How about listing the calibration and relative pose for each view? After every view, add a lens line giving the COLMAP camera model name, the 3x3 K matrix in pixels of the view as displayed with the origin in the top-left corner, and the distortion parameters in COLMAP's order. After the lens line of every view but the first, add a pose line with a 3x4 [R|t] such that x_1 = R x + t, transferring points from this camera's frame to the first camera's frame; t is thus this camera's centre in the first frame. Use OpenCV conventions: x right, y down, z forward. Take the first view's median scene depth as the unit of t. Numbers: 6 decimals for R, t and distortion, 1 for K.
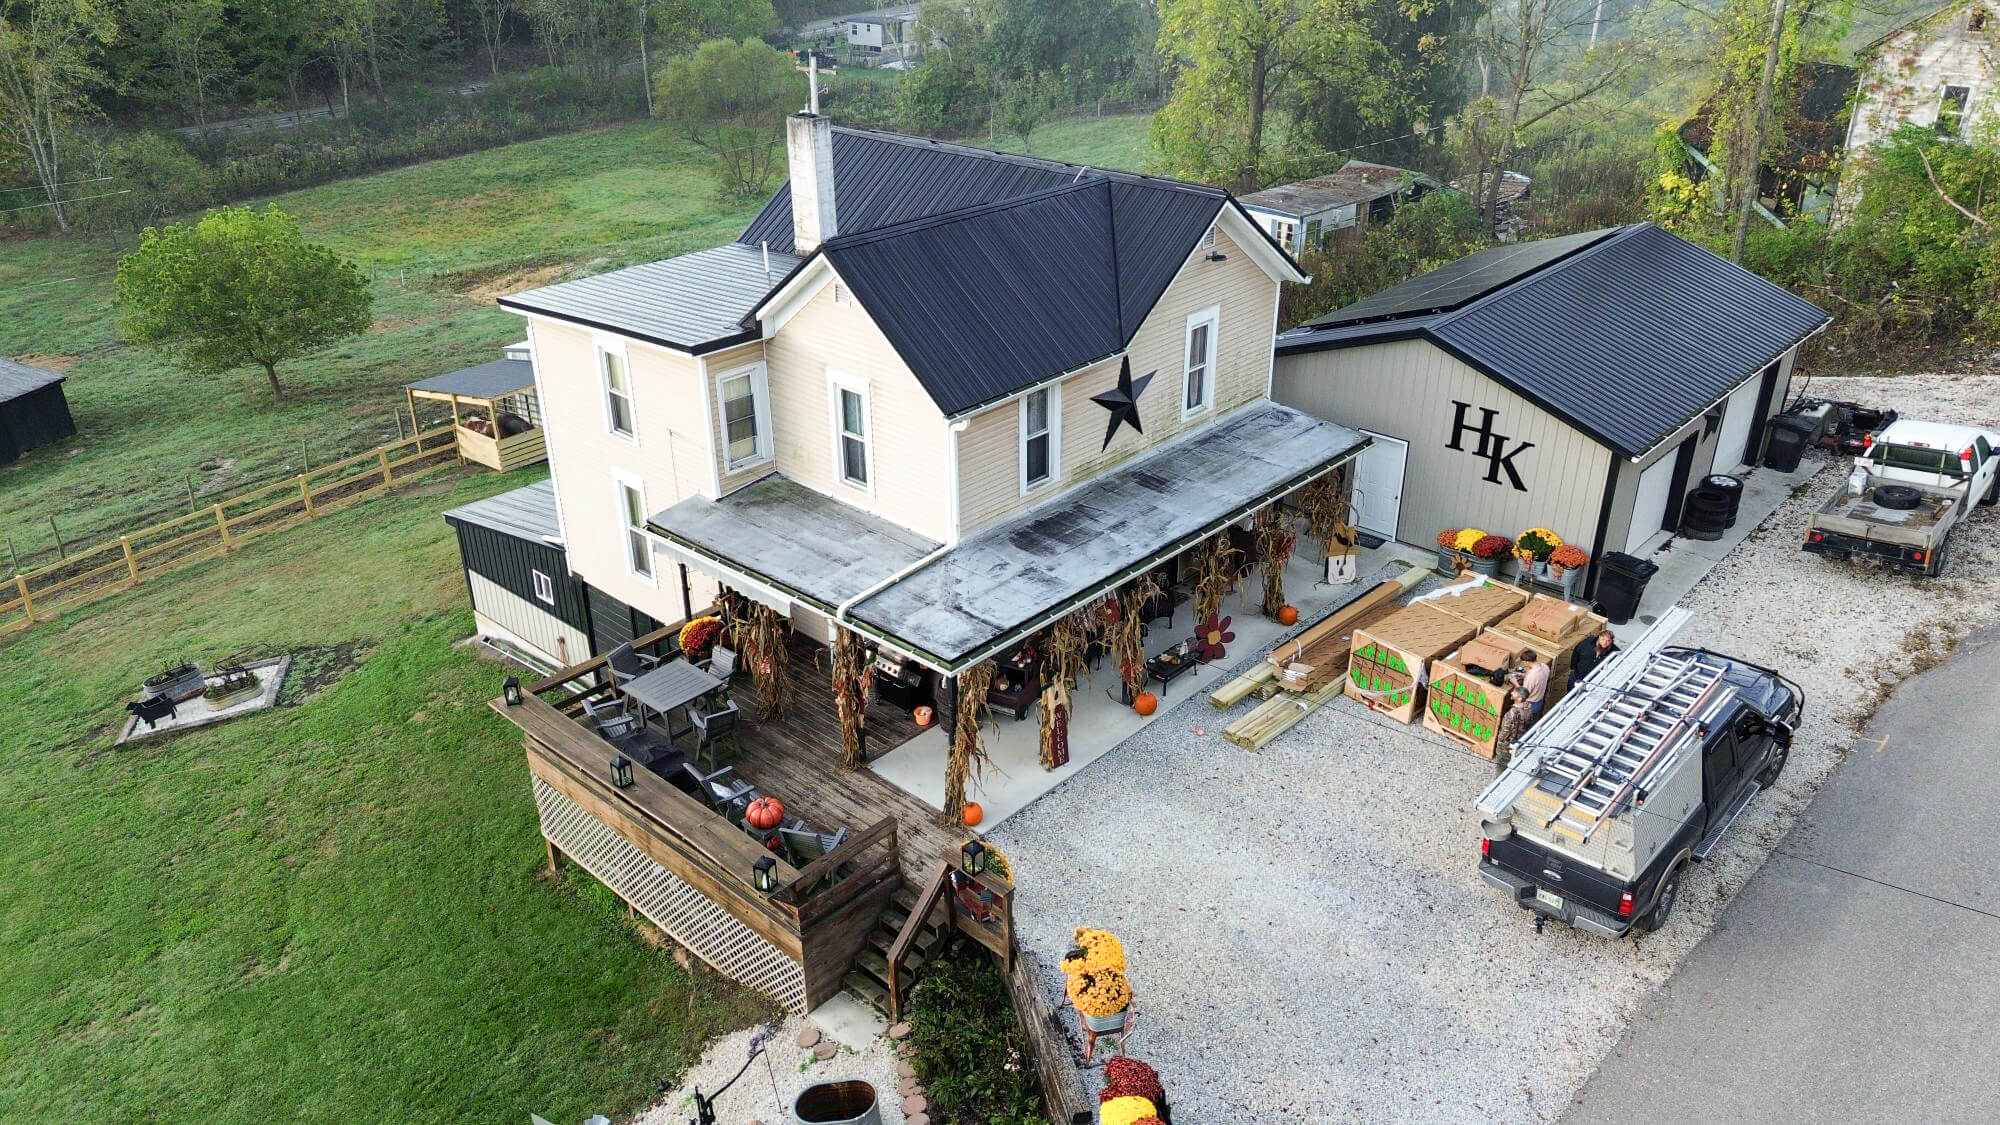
lens RADIAL K [[1446.8, 0, 970.8], [0, 1446.8, 563.3], [0, 0, 1]] dist [0.043866, -0.050170]
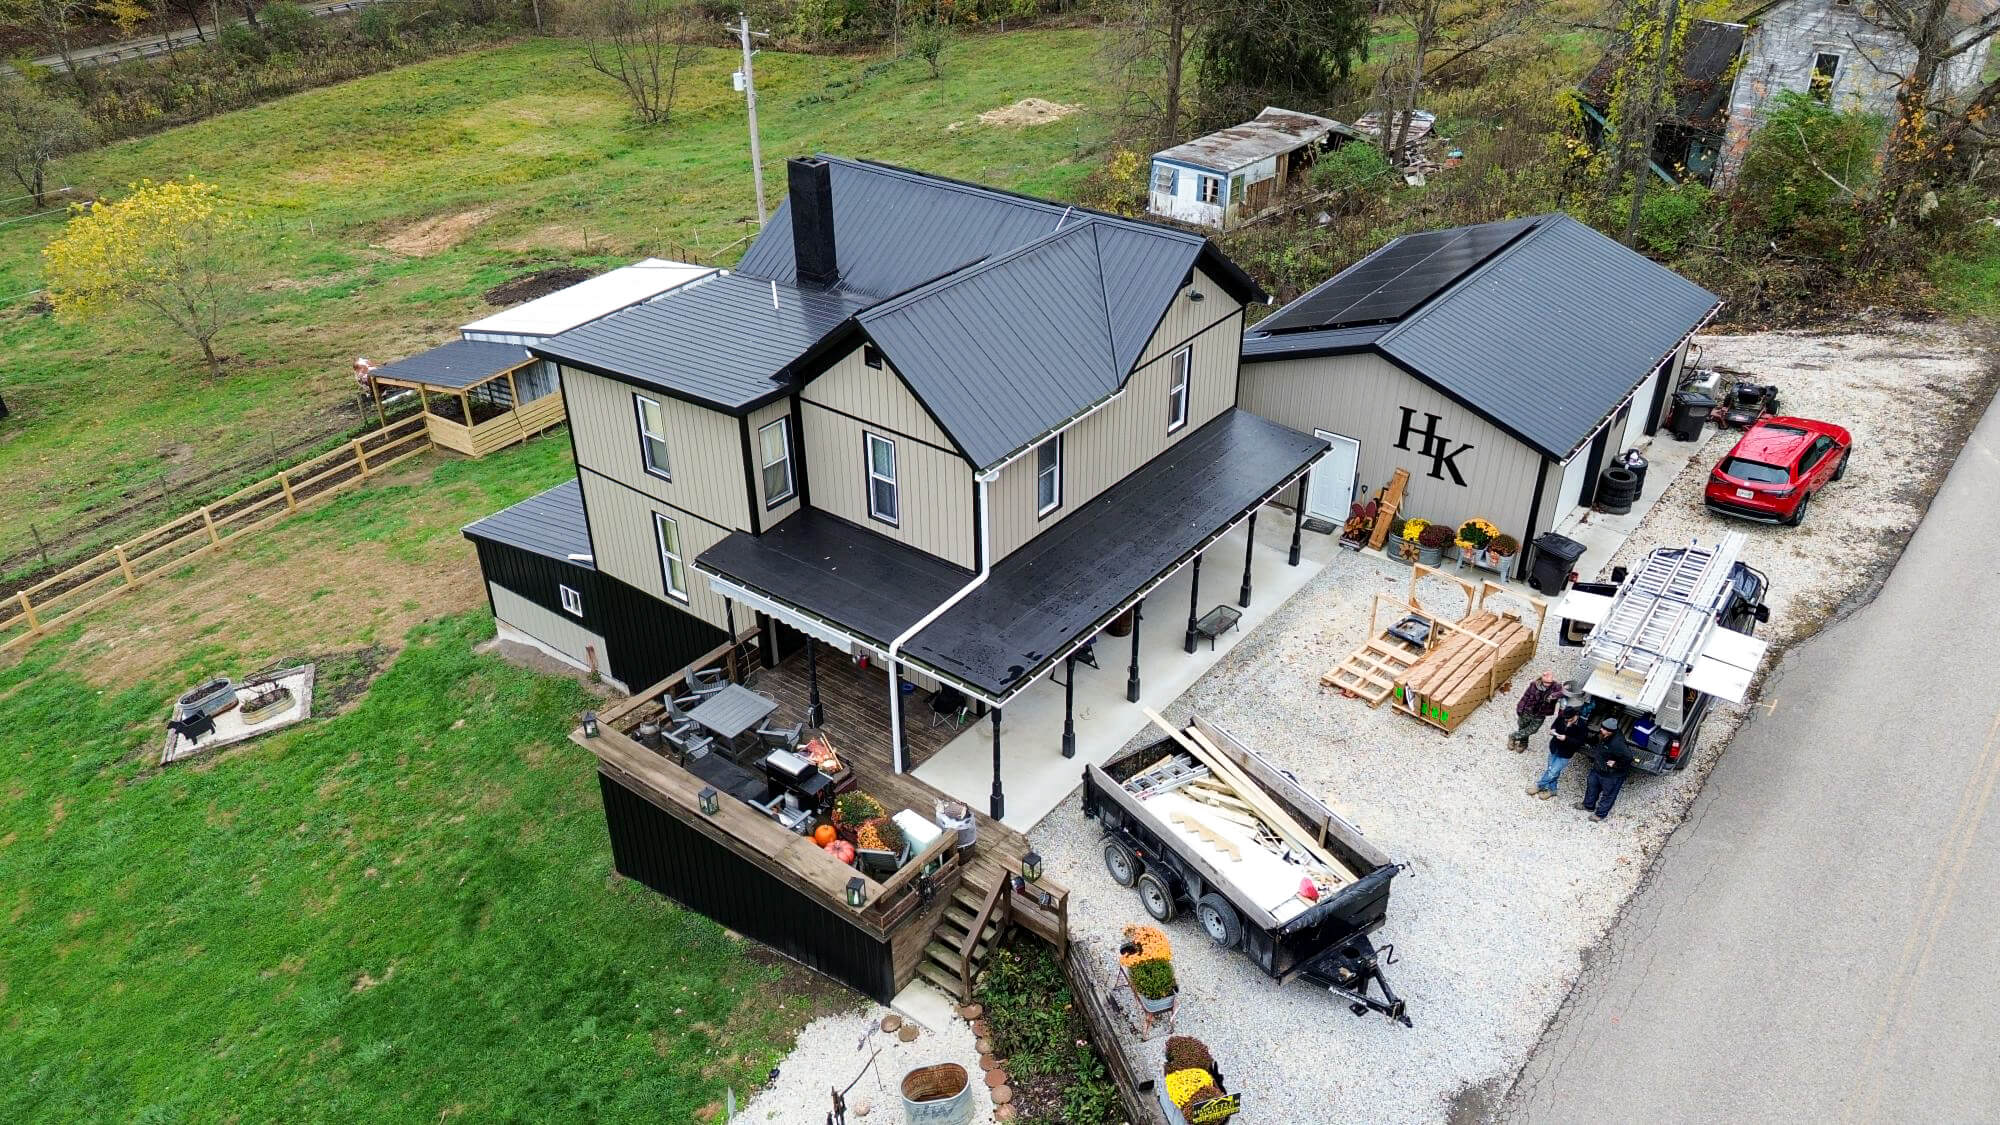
lens RADIAL K [[1446.8, 0, 970.8], [0, 1446.8, 563.3], [0, 0, 1]] dist [0.043866, -0.050170]
pose [[0.996515, -0.047813, 0.068354, -0.077251], [0.042367, 0.995973, 0.079011, -0.090046], [-0.071856, -0.075840, 0.994527, -0.094807]]
